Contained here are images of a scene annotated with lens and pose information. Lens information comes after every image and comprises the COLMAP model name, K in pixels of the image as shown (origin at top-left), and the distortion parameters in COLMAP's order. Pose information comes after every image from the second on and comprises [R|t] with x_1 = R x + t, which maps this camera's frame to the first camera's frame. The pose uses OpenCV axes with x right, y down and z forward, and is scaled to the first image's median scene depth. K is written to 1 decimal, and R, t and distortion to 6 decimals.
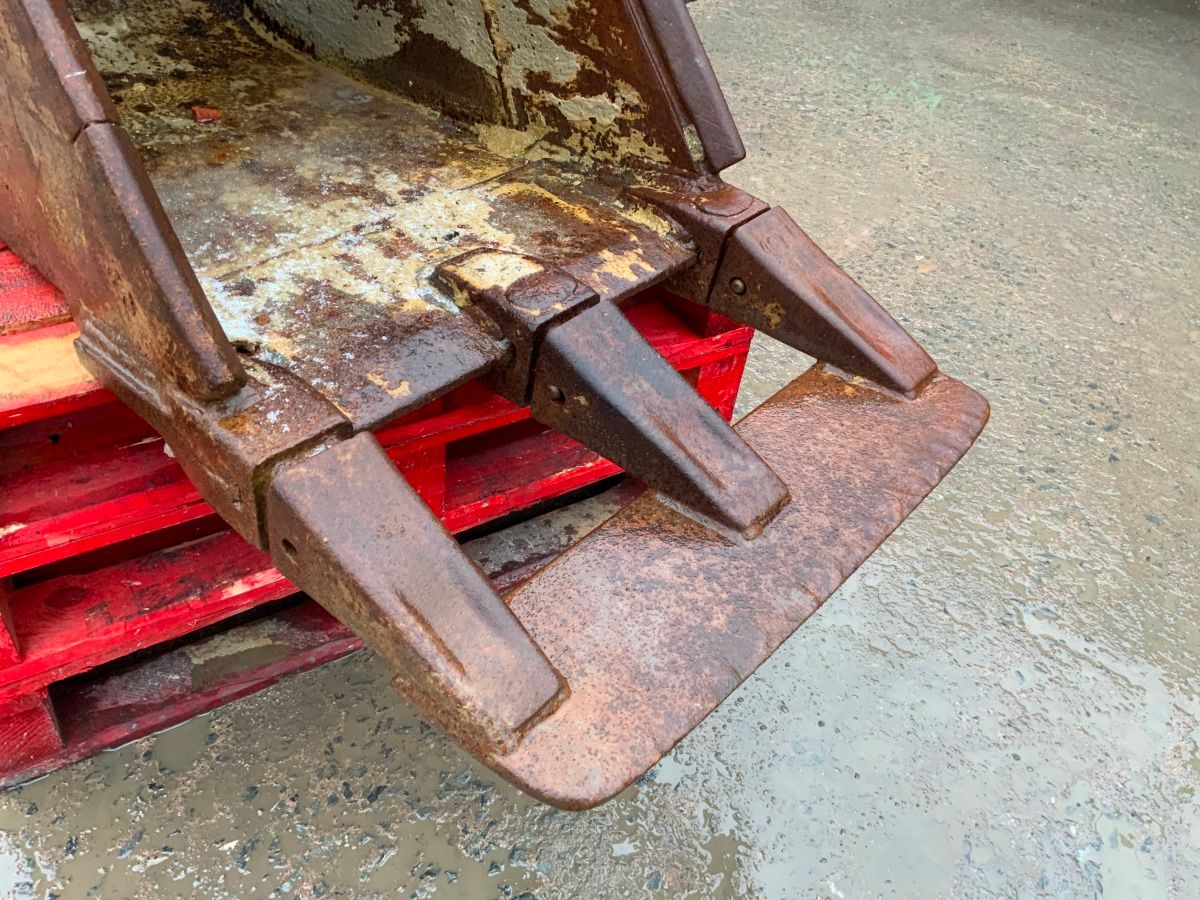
lens RADIAL K [[985.7, 0, 600.0], [0, 985.7, 450.0], [0, 0, 1]] dist [0.145091, -0.294001]
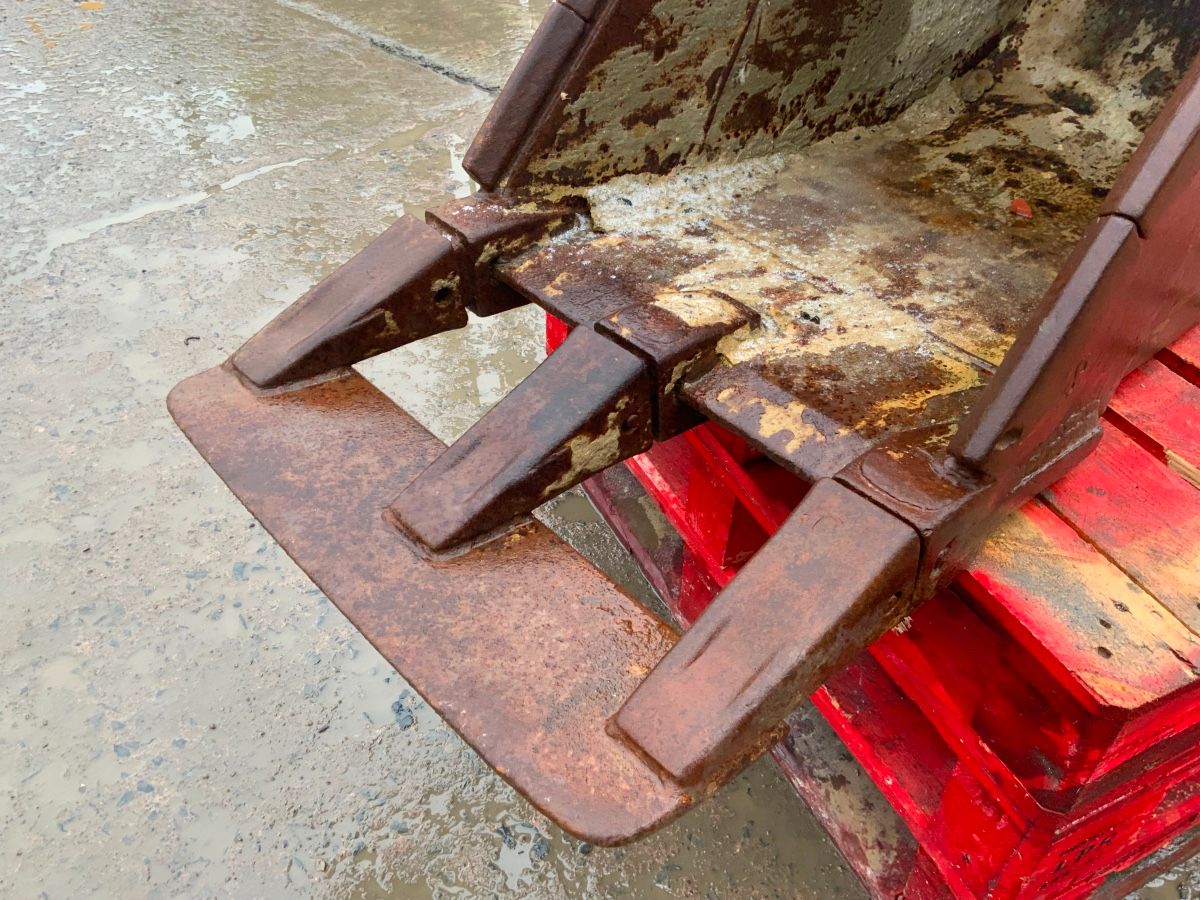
lens RADIAL K [[985.7, 0, 600.0], [0, 985.7, 450.0], [0, 0, 1]] dist [0.145091, -0.294001]
pose [[-0.096913, 0.558403, -0.823890, 0.704777], [-0.688912, 0.559807, 0.460453, -0.430061], [0.718337, 0.612211, 0.330437, 0.595212]]
